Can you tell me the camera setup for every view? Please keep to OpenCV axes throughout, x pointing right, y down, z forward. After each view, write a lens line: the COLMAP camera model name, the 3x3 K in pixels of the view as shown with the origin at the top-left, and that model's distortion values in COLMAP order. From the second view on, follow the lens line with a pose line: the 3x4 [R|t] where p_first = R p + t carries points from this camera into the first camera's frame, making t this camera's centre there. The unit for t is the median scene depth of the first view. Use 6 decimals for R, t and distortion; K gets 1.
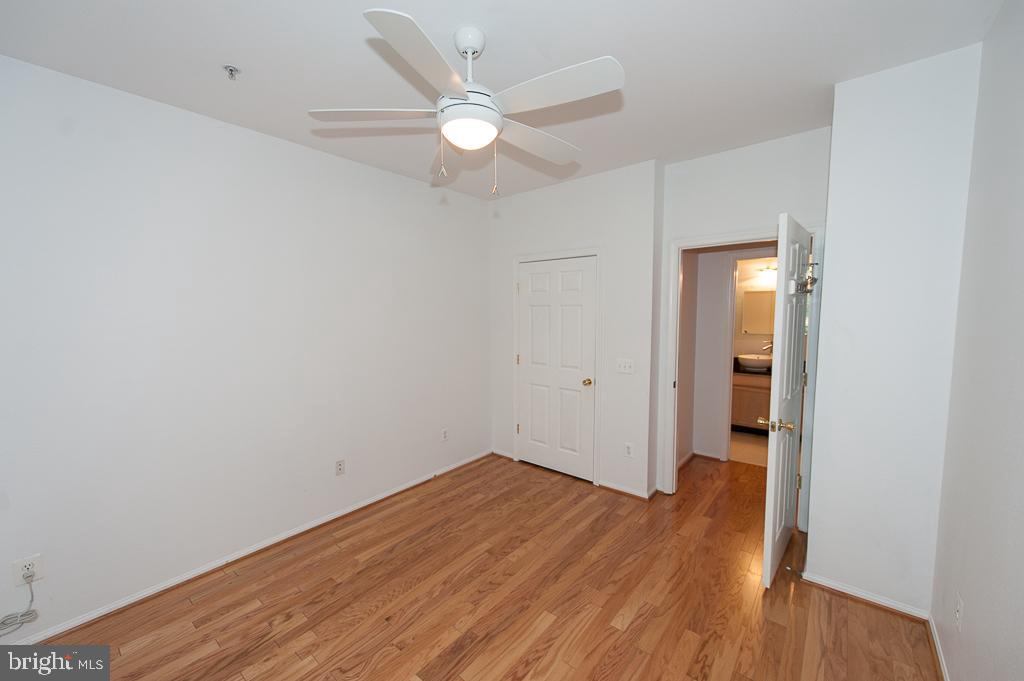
lens RADIAL K [[399.6, 0, 508.0], [0, 399.6, 341.4], [0, 0, 1]] dist [0.011939, -0.003042]
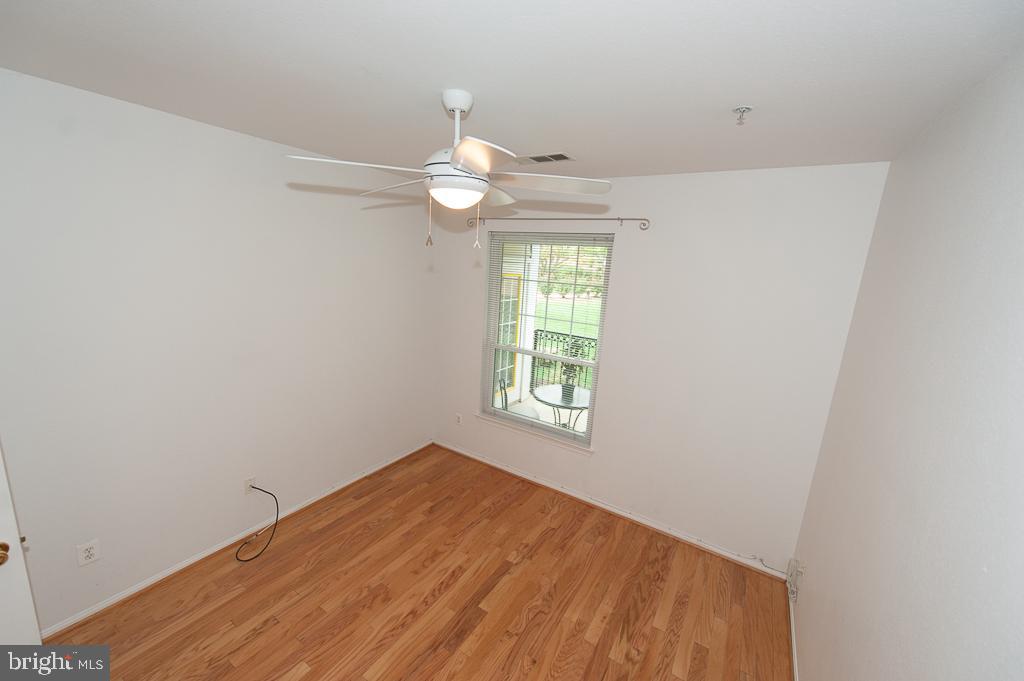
lens RADIAL K [[399.6, 0, 508.9], [0, 399.6, 343.4], [0, 0, 1]] dist [0.011939, -0.003042]
pose [[-0.989773, -0.020595, -0.141157, -0.074513], [-0.060835, 0.955970, 0.287091, -0.382622], [0.129029, 0.292742, -0.947446, 1.738799]]
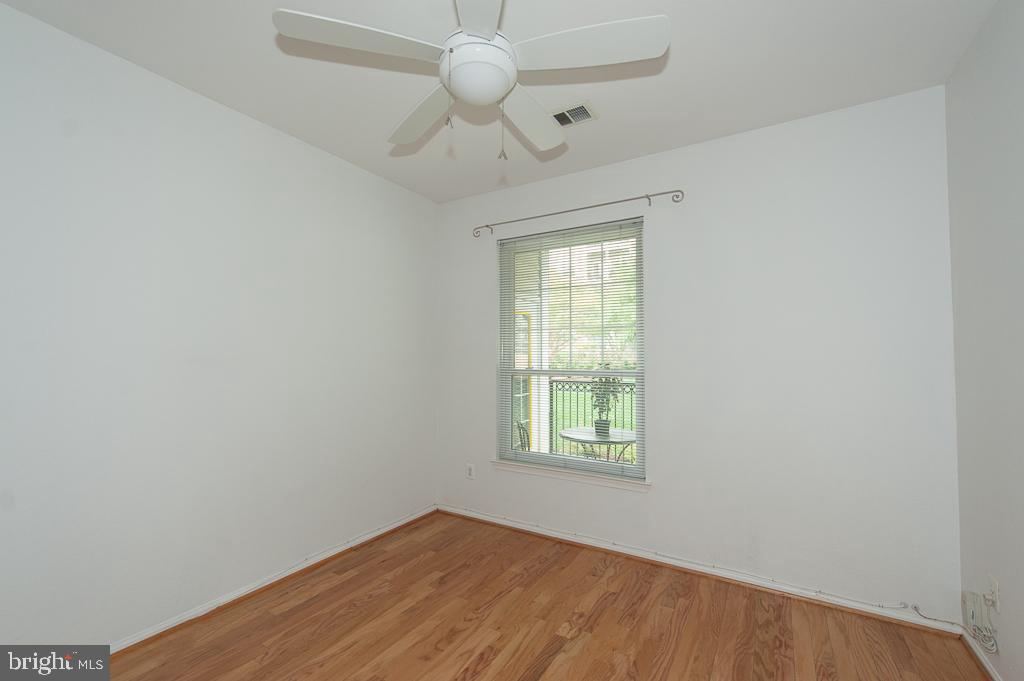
lens RADIAL K [[434.6, 0, 512.5], [0, 434.6, 338.0], [0, 0, 1]] dist [0.003239, -0.001050]
pose [[-0.987946, 0.003042, -0.154770, -0.016484], [-0.003145, 0.999206, 0.039714, -0.017626], [0.154768, 0.039722, -0.987152, 1.622845]]
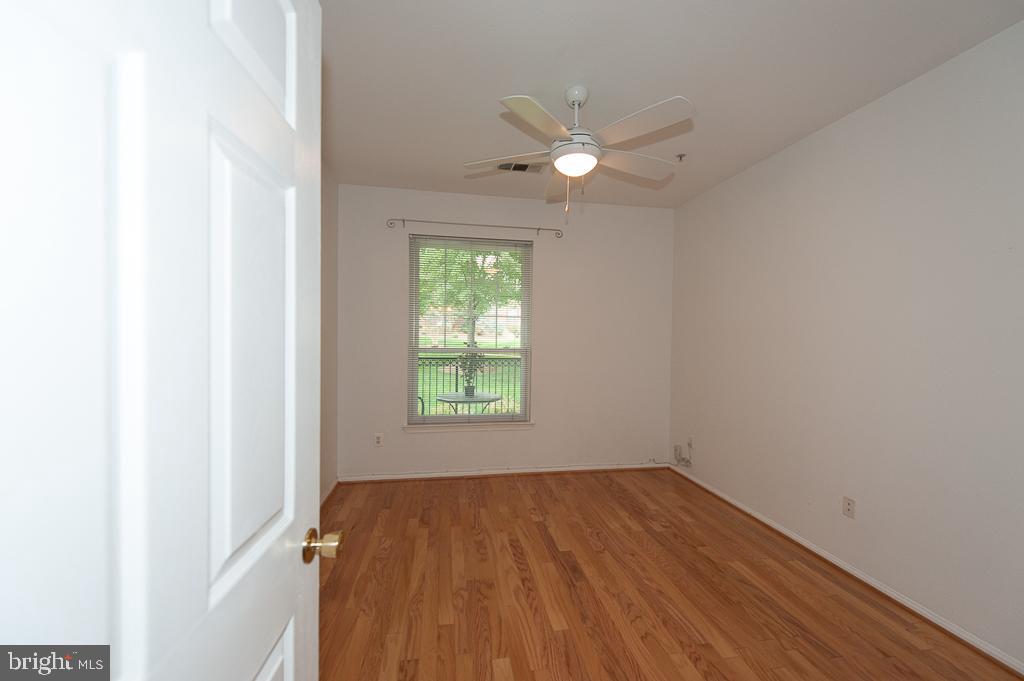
lens RADIAL K [[399.6, 0, 513.0], [0, 399.6, 340.9], [0, 0, 1]] dist [0.011939, -0.003042]
pose [[-0.642842, 0.010756, -0.765923, 0.869200], [-0.068822, 0.995046, 0.071737, -0.020952], [0.762901, 0.098828, -0.638917, 1.448071]]
